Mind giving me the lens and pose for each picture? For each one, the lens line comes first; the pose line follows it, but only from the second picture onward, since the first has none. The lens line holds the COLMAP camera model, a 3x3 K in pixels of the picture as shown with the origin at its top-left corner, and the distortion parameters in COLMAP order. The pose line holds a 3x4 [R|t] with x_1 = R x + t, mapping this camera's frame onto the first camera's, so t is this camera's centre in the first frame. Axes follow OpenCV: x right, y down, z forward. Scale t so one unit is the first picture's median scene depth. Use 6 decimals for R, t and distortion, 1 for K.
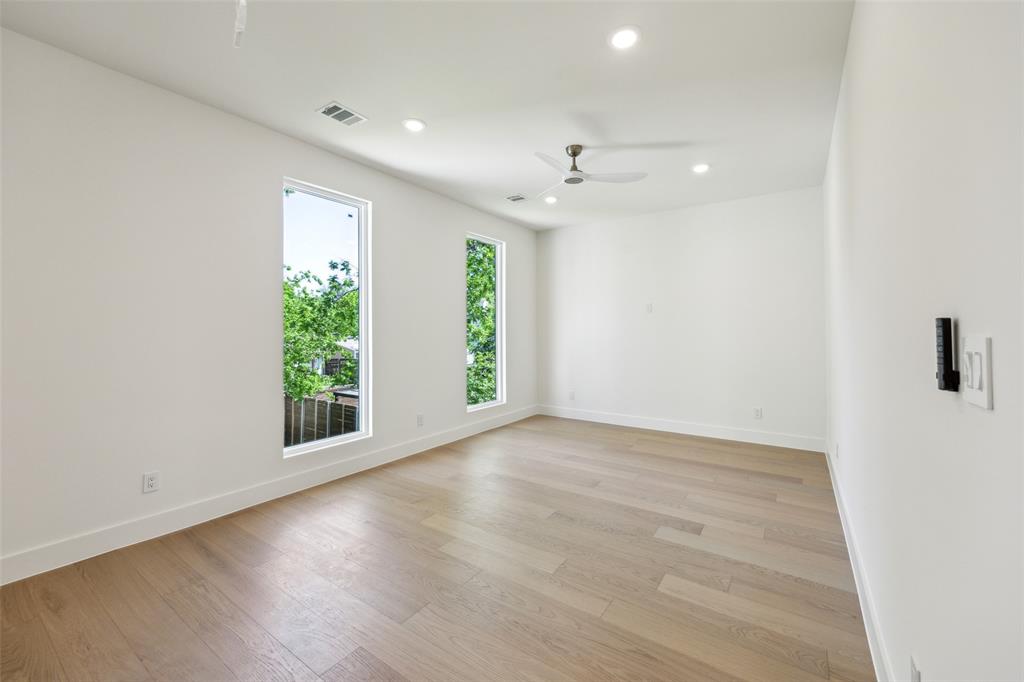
lens RADIAL K [[402.1, 0, 511.8], [0, 402.1, 330.6], [0, 0, 1]] dist [-0.003858, -0.000266]
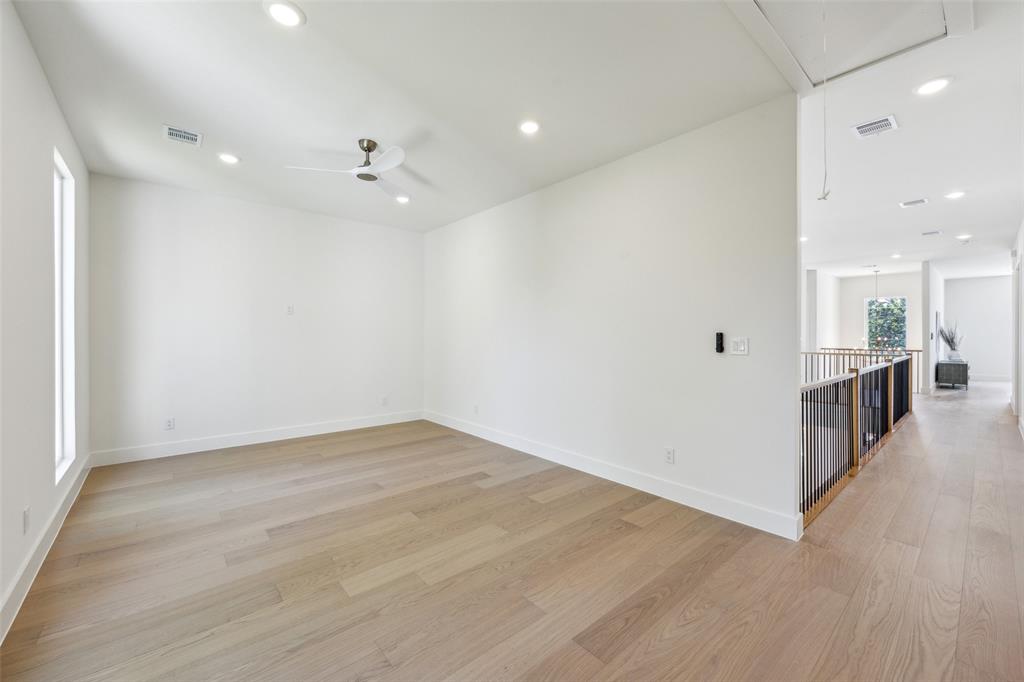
lens RADIAL K [[402.1, 0, 501.8], [0, 402.1, 341.4], [0, 0, 1]] dist [-0.003858, -0.000266]
pose [[0.276276, -0.015378, 0.960955, -0.772481], [-0.004237, 0.999843, 0.017219, -0.001380], [-0.961069, -0.008829, 0.276168, 0.488379]]
